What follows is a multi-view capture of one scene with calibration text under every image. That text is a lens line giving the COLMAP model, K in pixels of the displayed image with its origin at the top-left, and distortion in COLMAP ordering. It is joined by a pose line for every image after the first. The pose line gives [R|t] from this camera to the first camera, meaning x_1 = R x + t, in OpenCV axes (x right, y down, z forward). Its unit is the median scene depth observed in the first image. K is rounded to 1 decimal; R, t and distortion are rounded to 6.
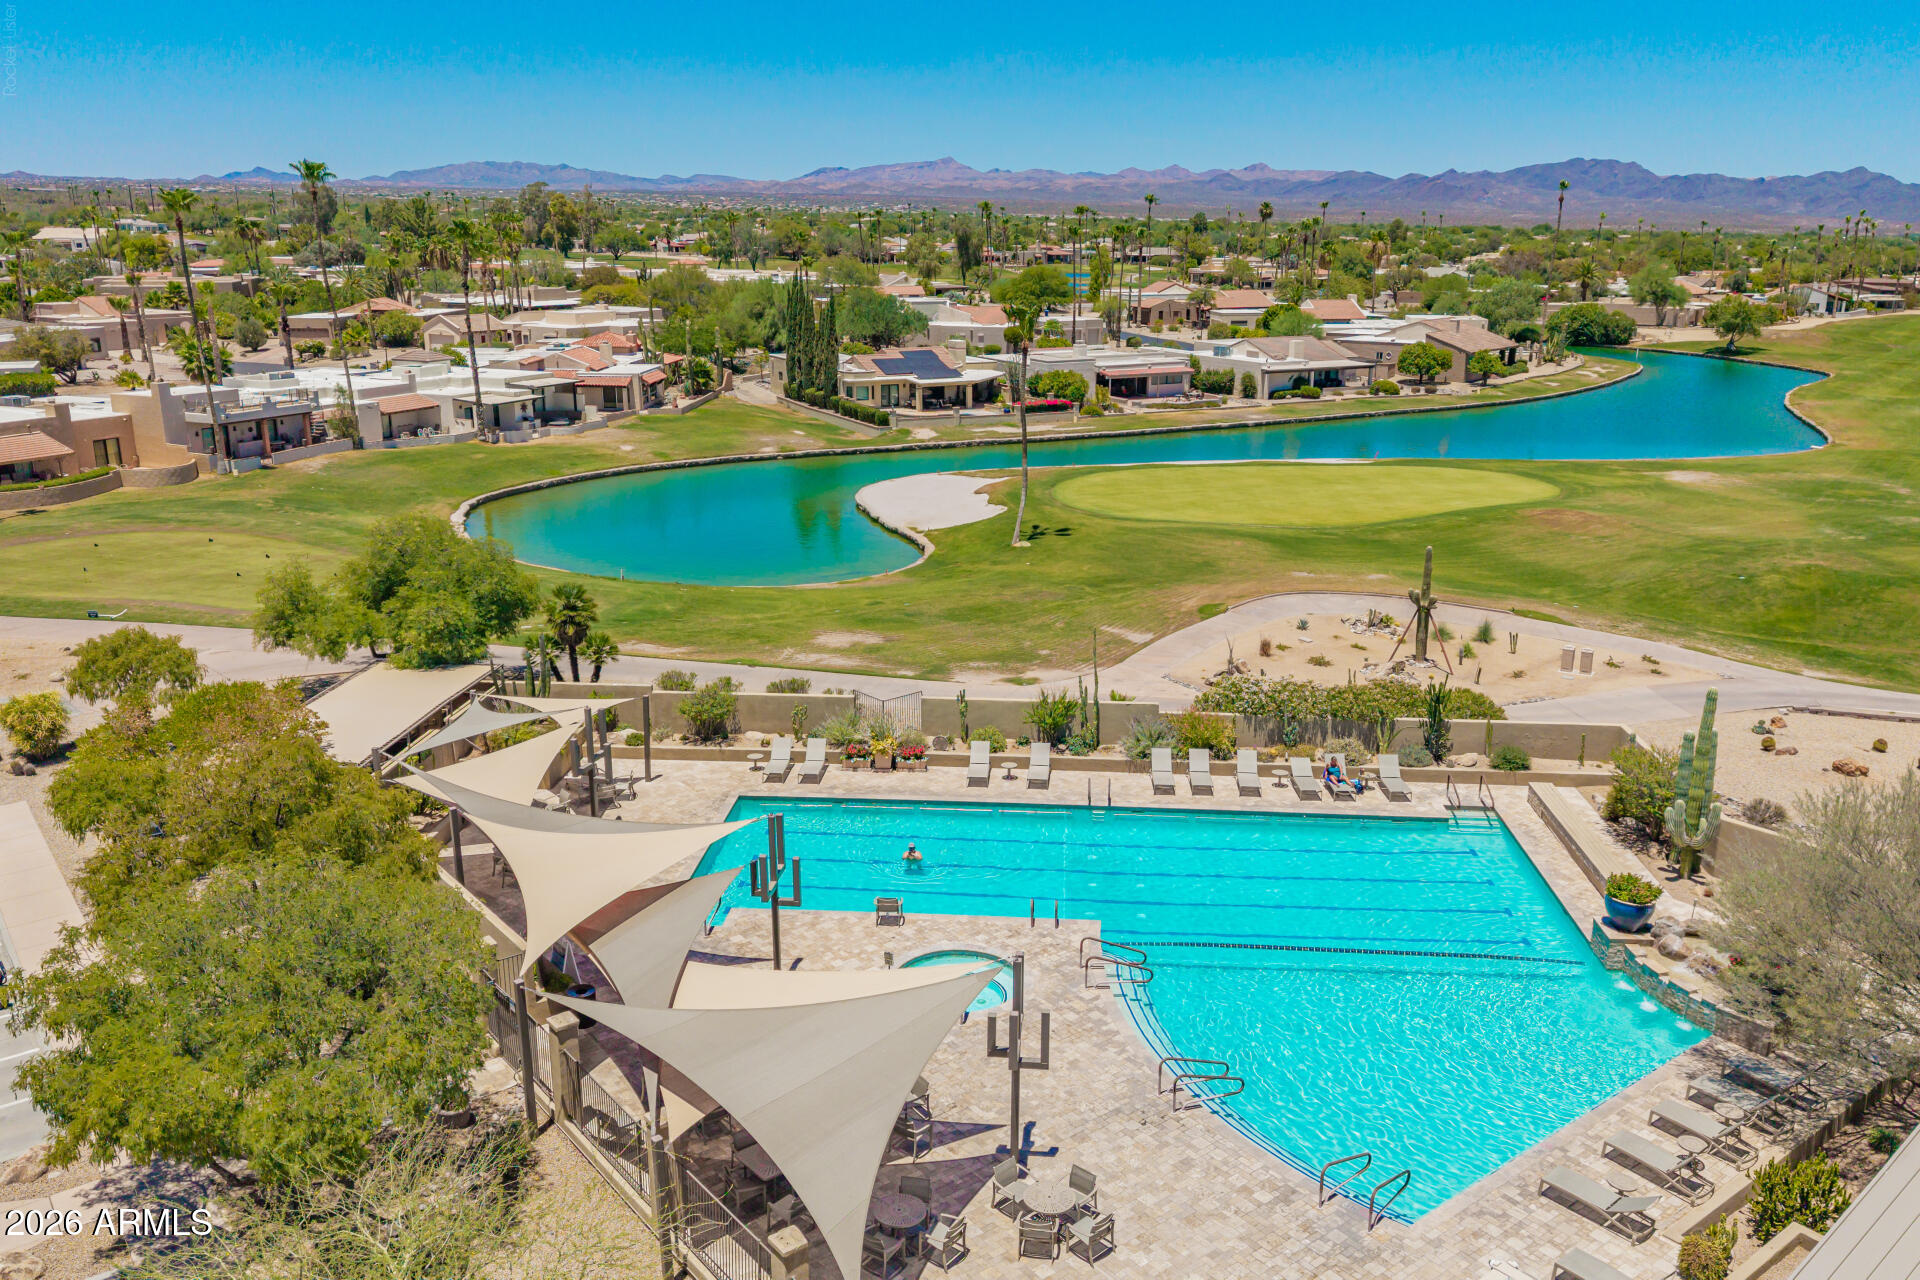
lens RADIAL K [[1527.4, 0, 960.0], [0, 1527.4, 640.0], [0, 0, 1]] dist [0.080104, -0.090171]
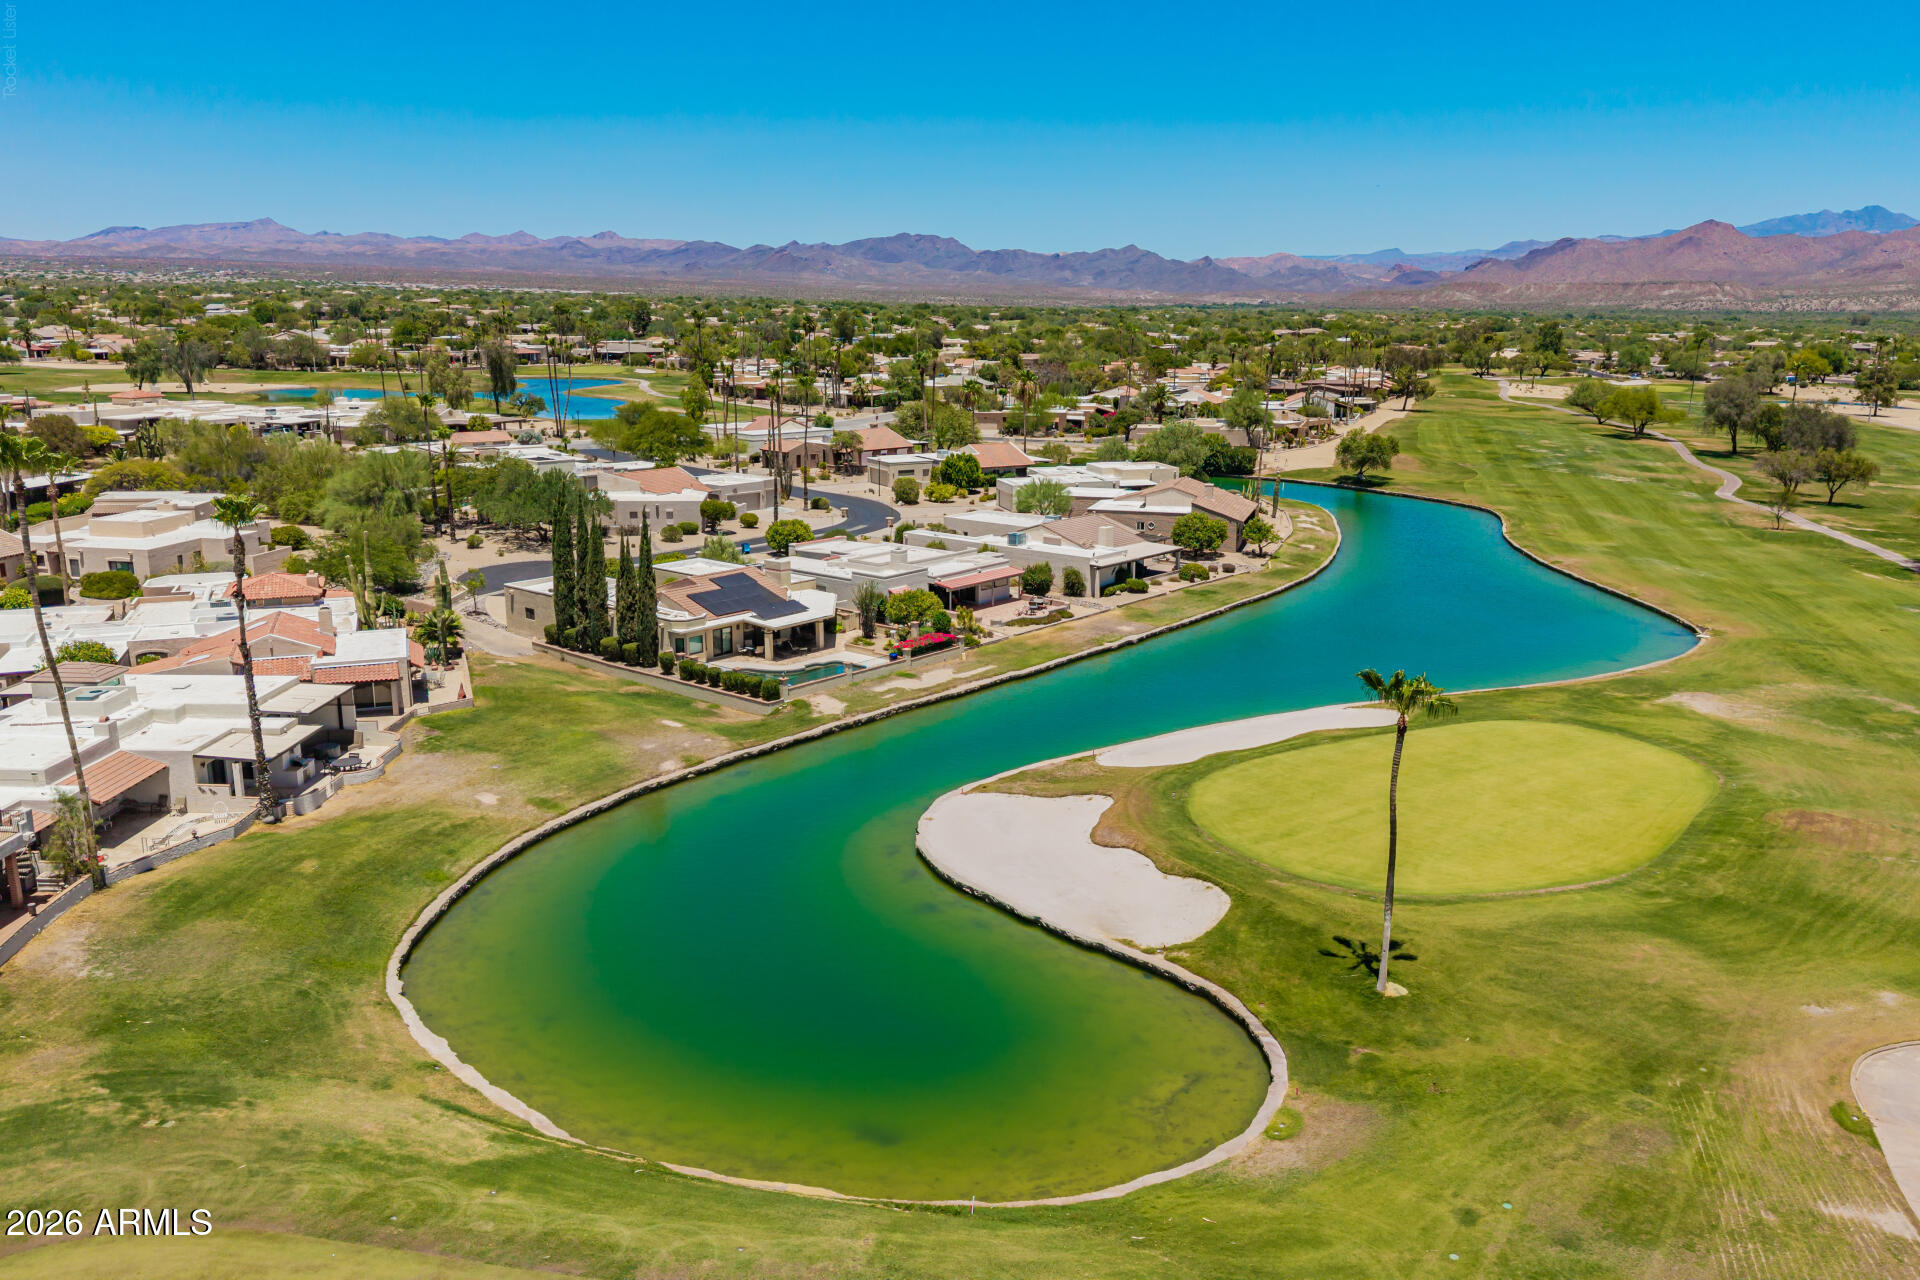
lens RADIAL K [[1527.4, 0, 960.0], [0, 1527.4, 640.0], [0, 0, 1]] dist [0.080104, -0.090171]
pose [[0.921423, -0.089769, 0.378049, -0.213527], [0.105126, 0.994255, -0.020134, -0.122262], [-0.374070, 0.058294, 0.925567, 0.206601]]
